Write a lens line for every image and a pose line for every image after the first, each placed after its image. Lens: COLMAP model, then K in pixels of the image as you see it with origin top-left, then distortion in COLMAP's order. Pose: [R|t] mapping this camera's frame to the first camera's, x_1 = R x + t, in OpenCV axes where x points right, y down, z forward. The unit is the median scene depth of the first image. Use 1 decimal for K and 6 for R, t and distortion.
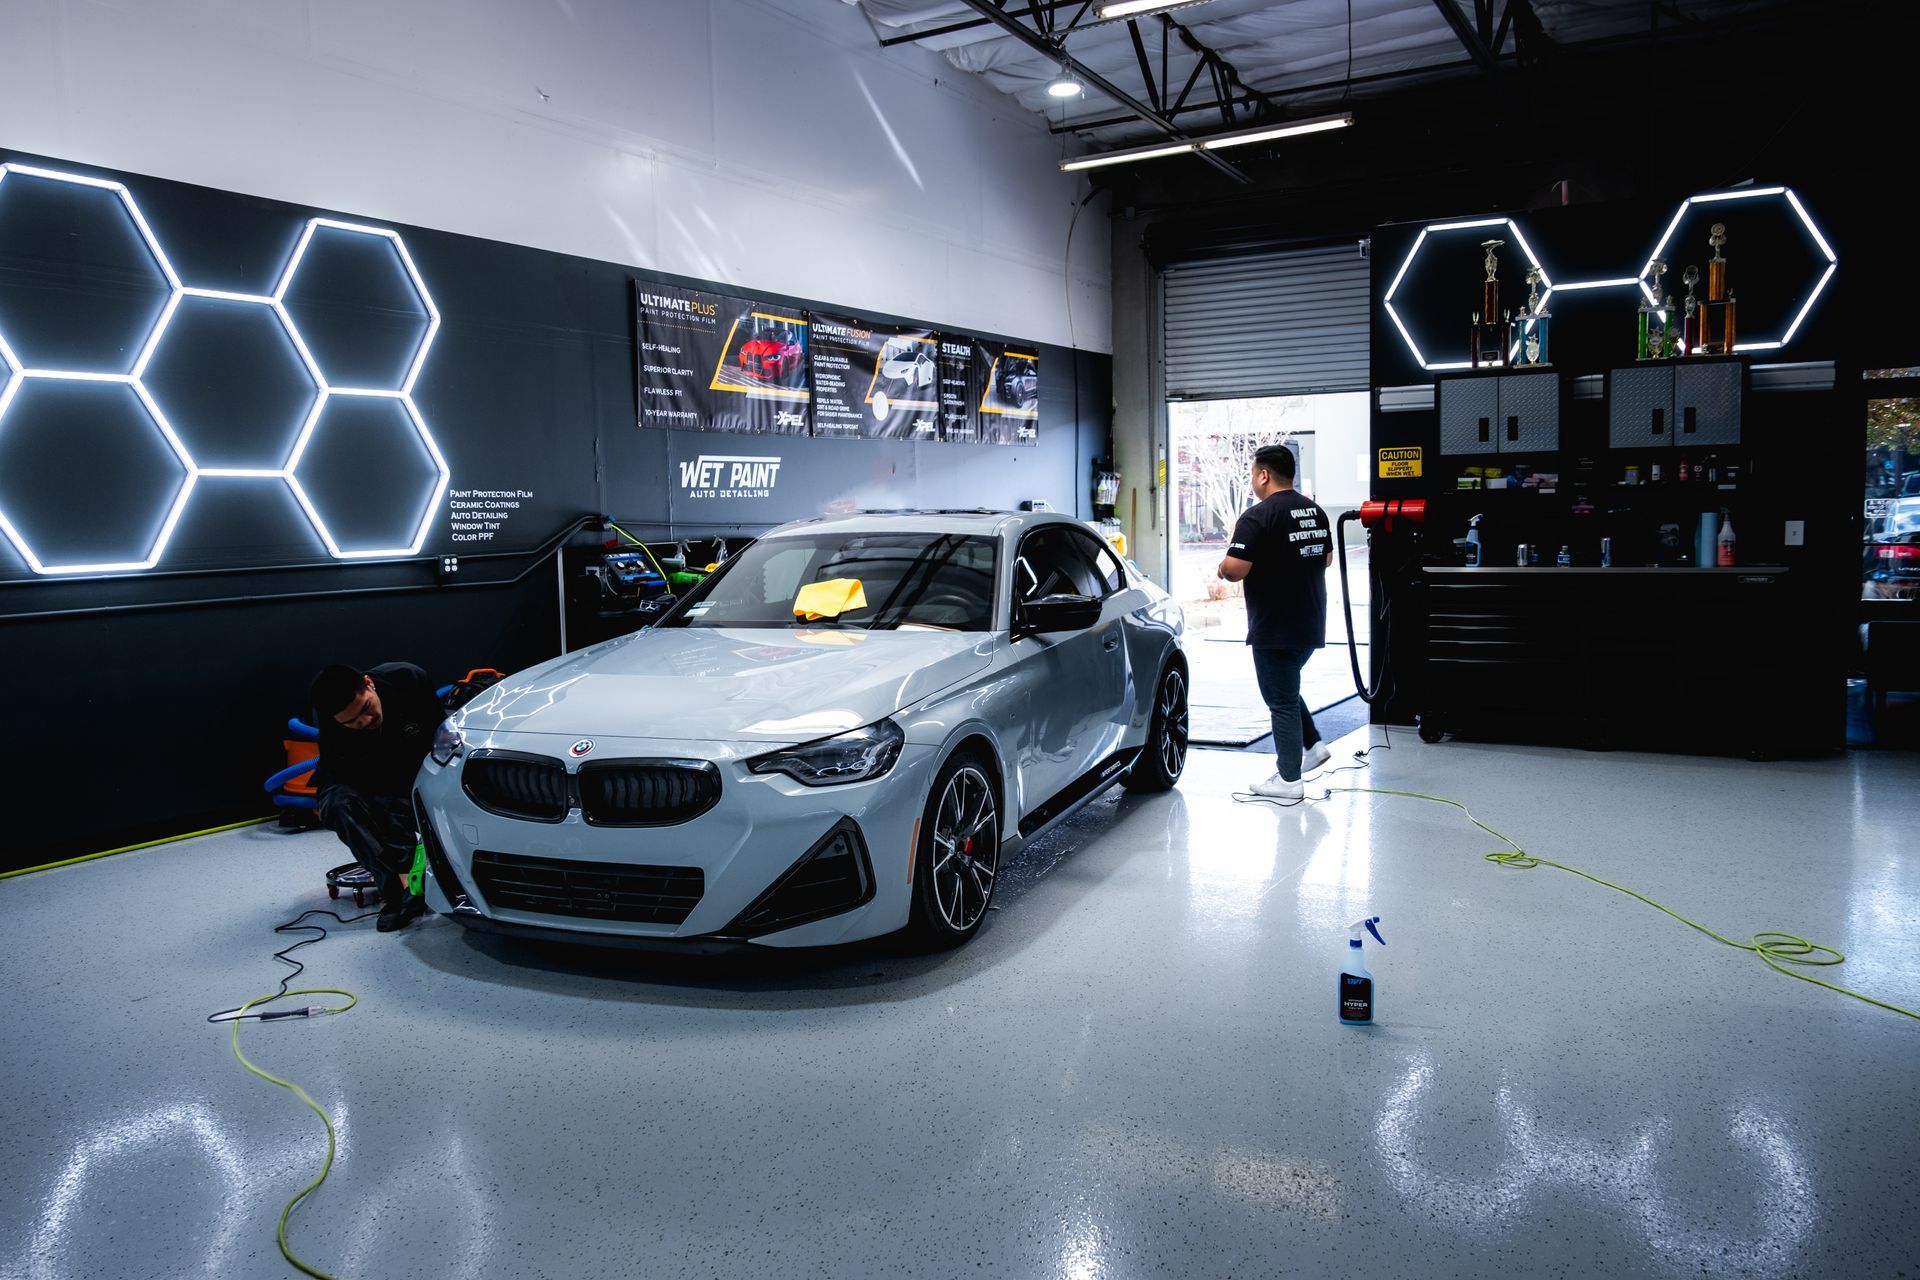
lens RADIAL K [[1495.6, 0, 960.0], [0, 1495.6, 640.0], [0, 0, 1]] dist [0.002159, 0.001810]
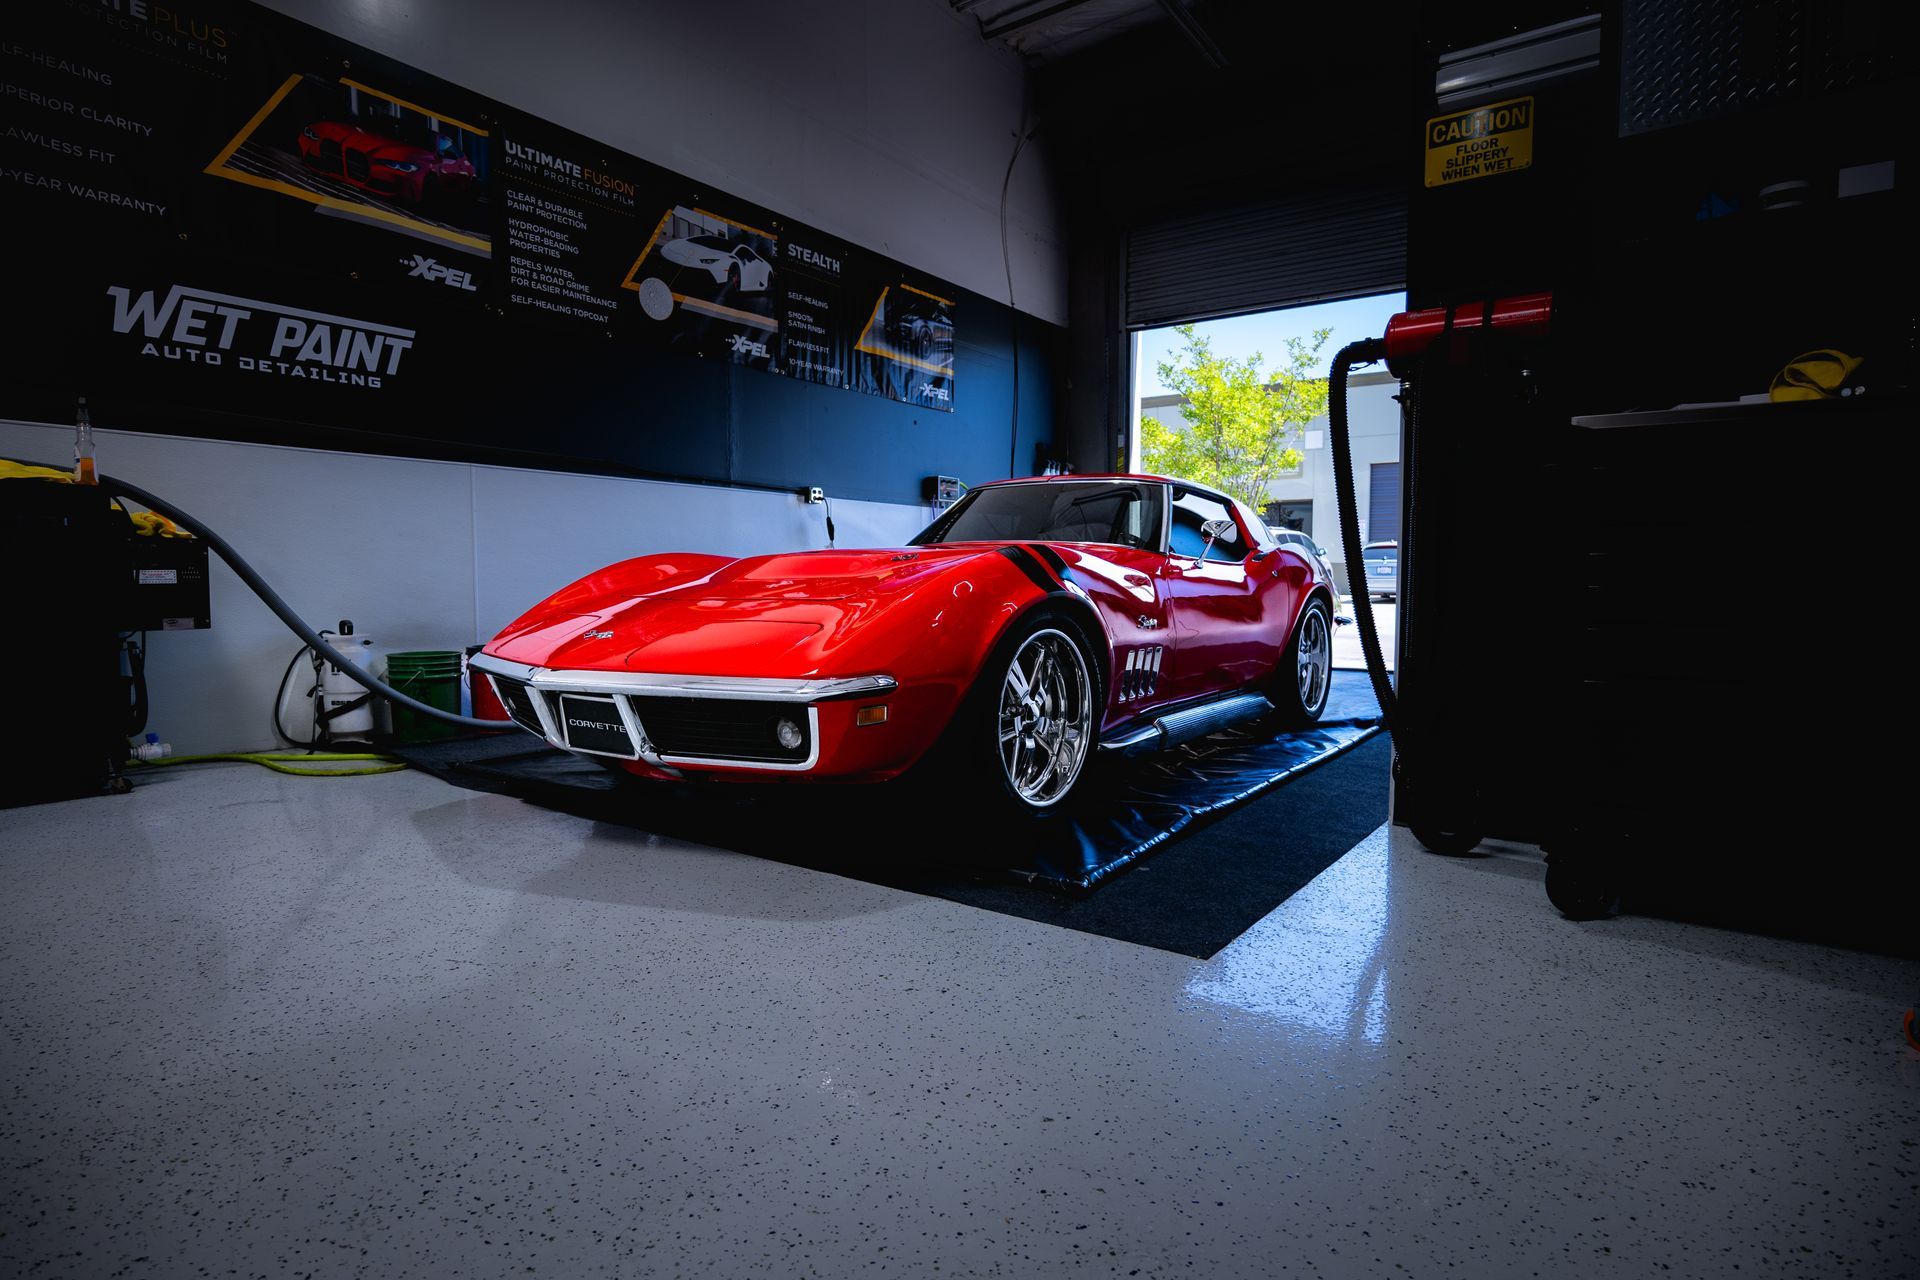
lens RADIAL K [[1012.8, 0, 960.0], [0, 1012.8, 640.0], [0, 0, 1]] dist [0.004248, 0.001066]
pose [[0.994242, 0.029988, -0.102874, 0.155866], [-0.032741, 0.999147, -0.025170, 0.010613], [0.102031, 0.028393, 0.994376, 0.610283]]
